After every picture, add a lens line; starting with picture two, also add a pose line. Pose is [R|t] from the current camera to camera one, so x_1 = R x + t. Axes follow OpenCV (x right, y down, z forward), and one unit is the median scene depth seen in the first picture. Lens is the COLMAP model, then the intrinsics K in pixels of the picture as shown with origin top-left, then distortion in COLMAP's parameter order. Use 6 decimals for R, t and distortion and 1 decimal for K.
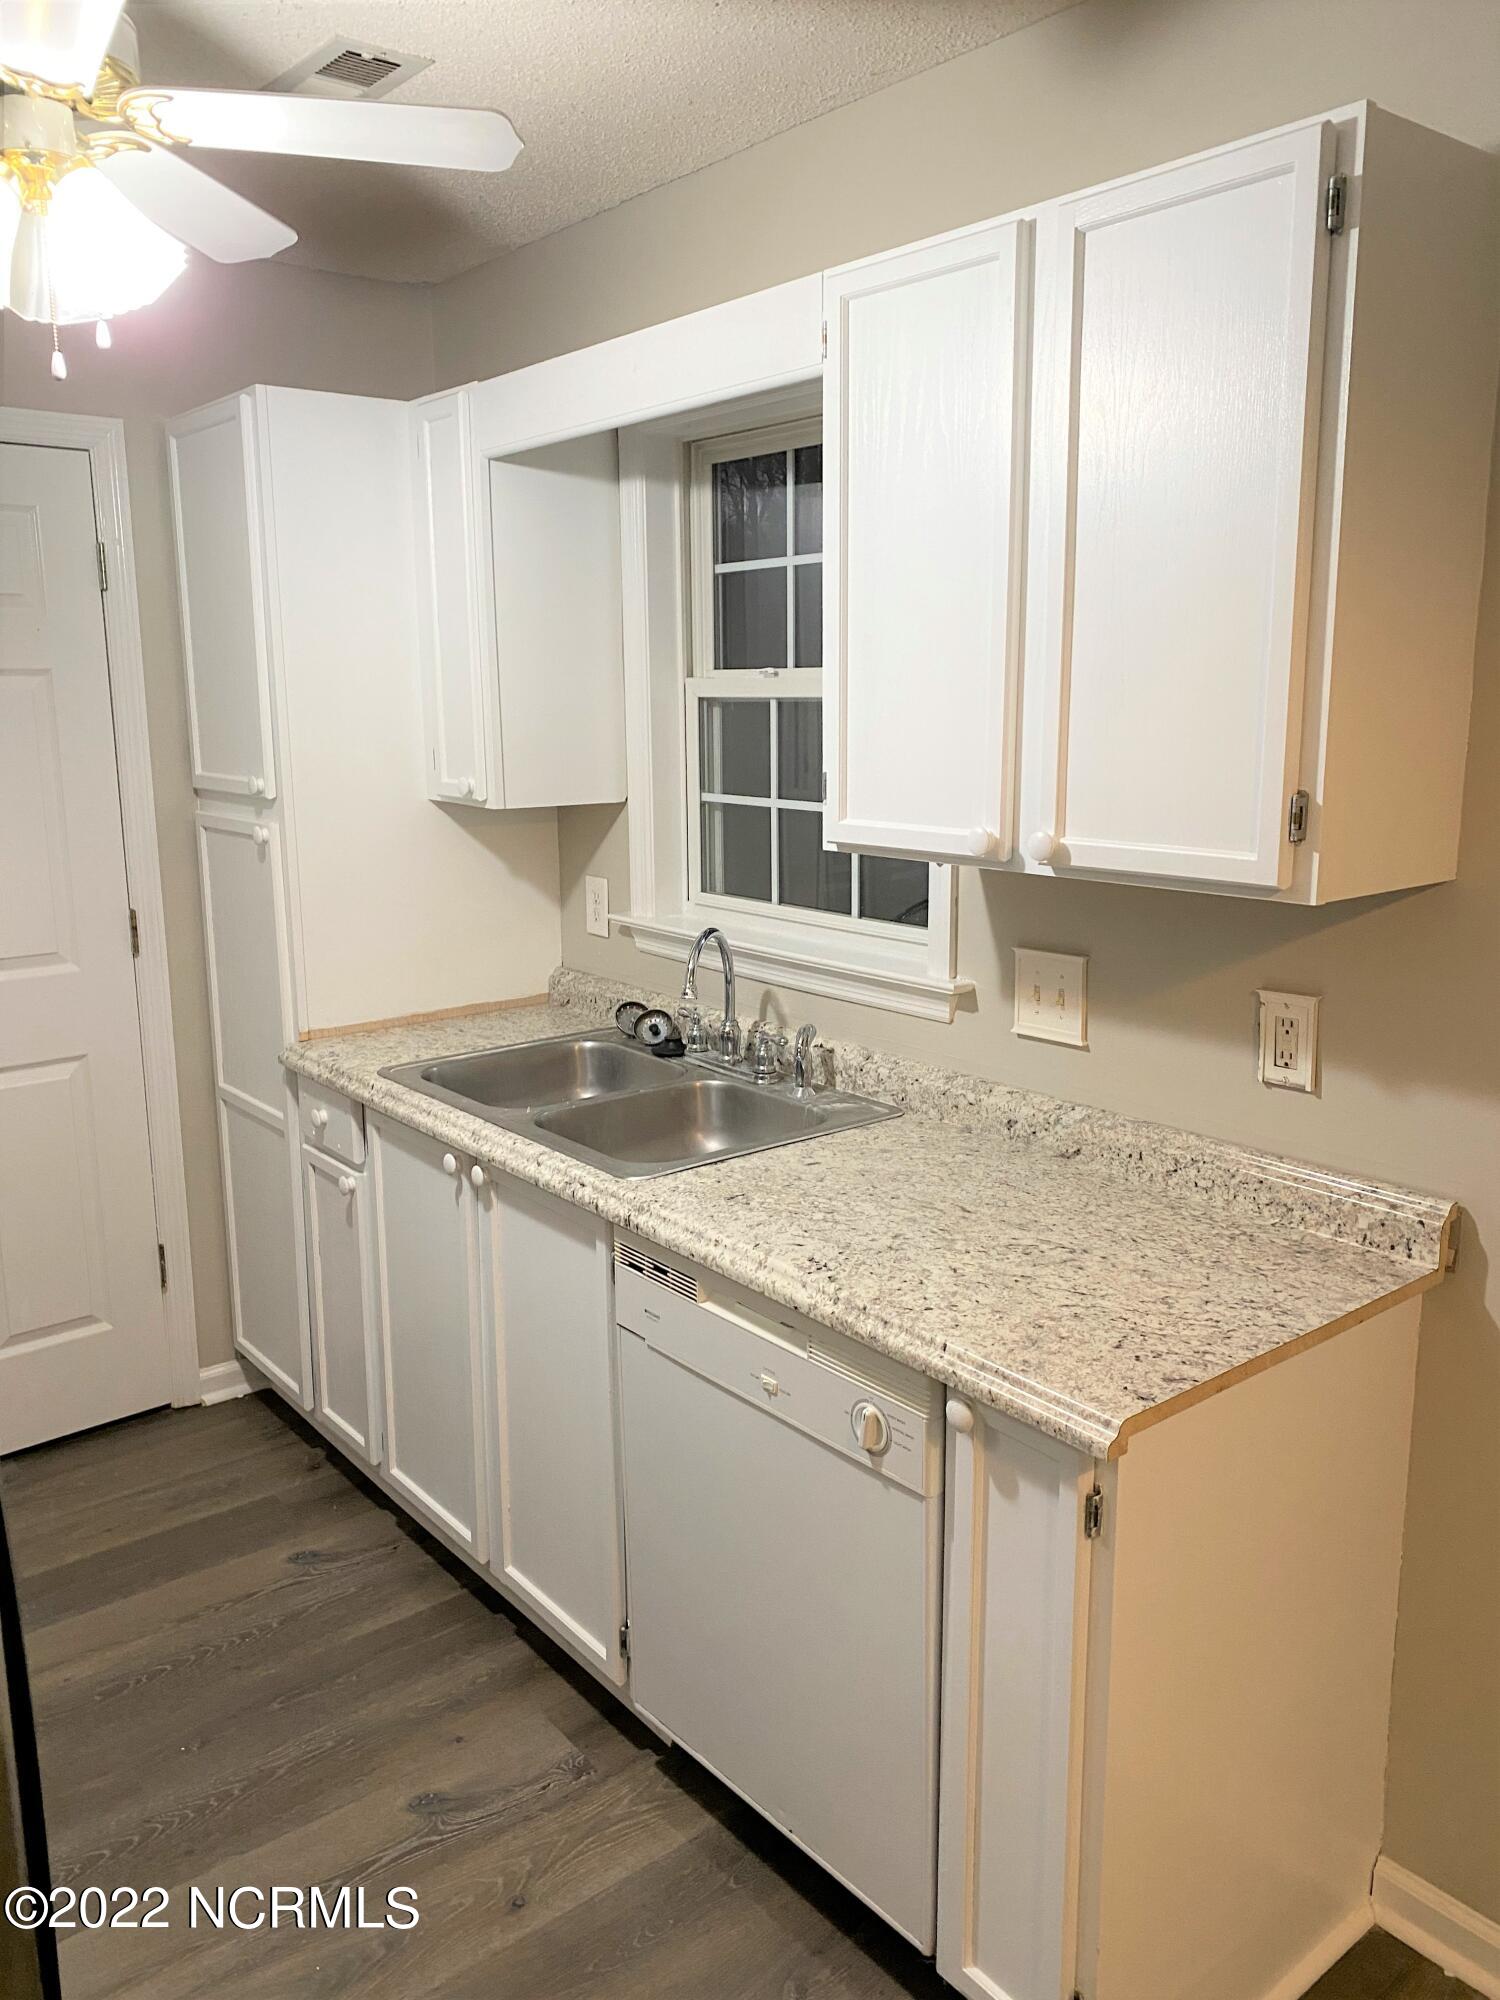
lens RADIAL K [[1537.1, 0, 742.4], [0, 1537.1, 983.2], [0, 0, 1]] dist [0.019206, -0.004052]
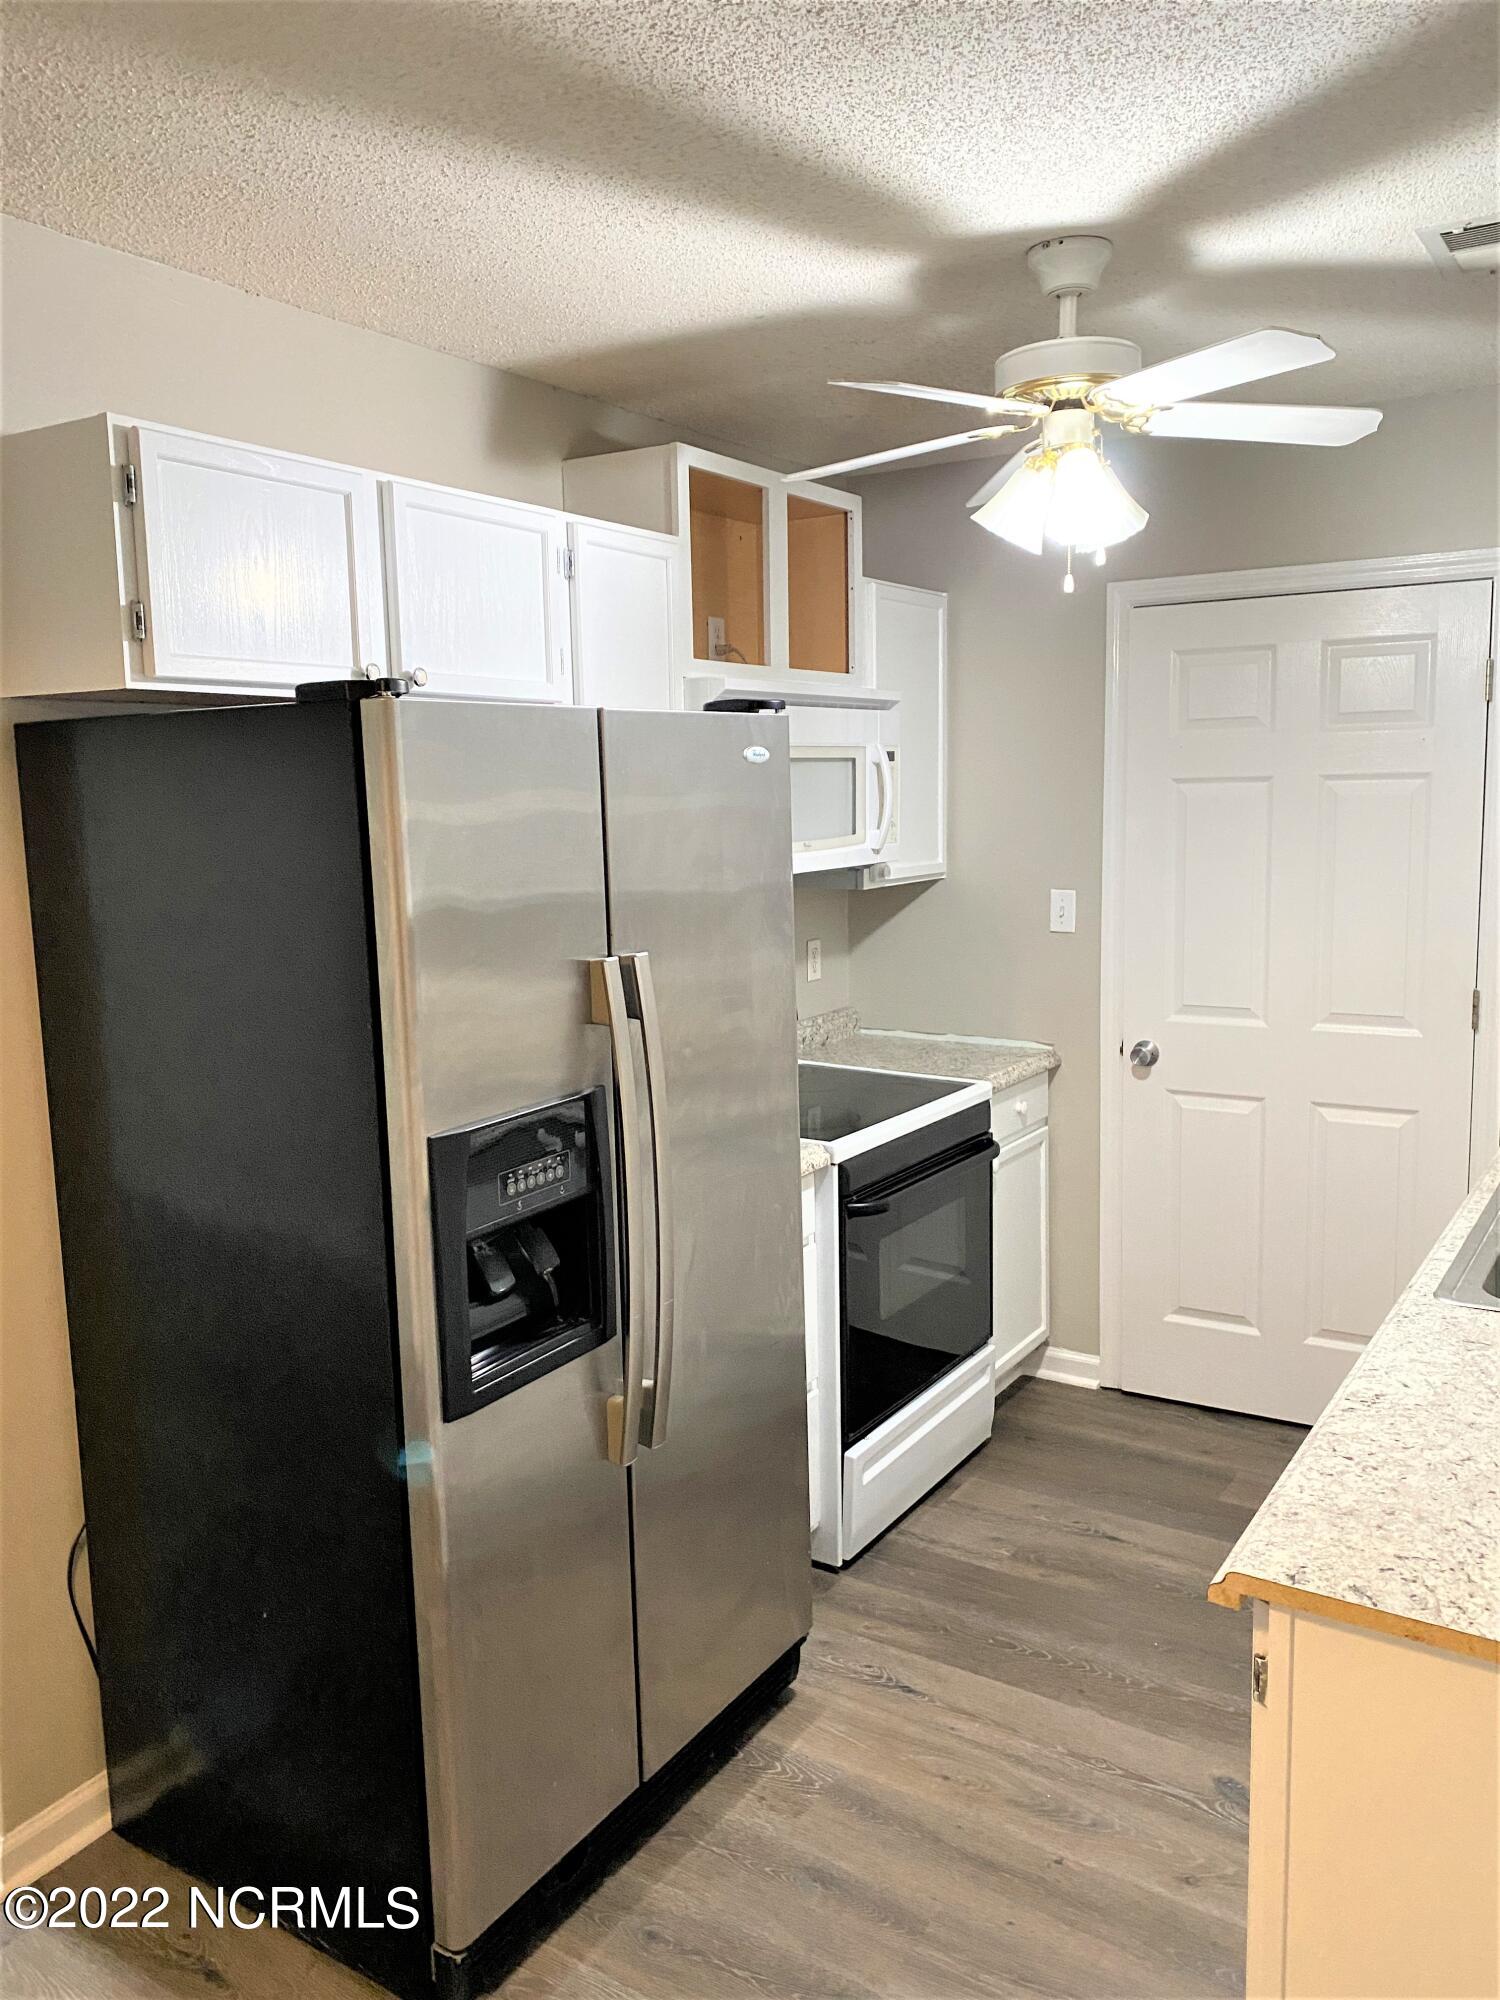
lens RADIAL K [[1537.1, 0, 743.5], [0, 1537.1, 984.2], [0, 0, 1]] dist [0.019206, -0.004052]
pose [[0.322778, 0.130786, -0.937395, 0.763269], [-0.172110, 0.982005, 0.077747, -0.079223], [0.930694, 0.136240, 0.339480, 0.243681]]
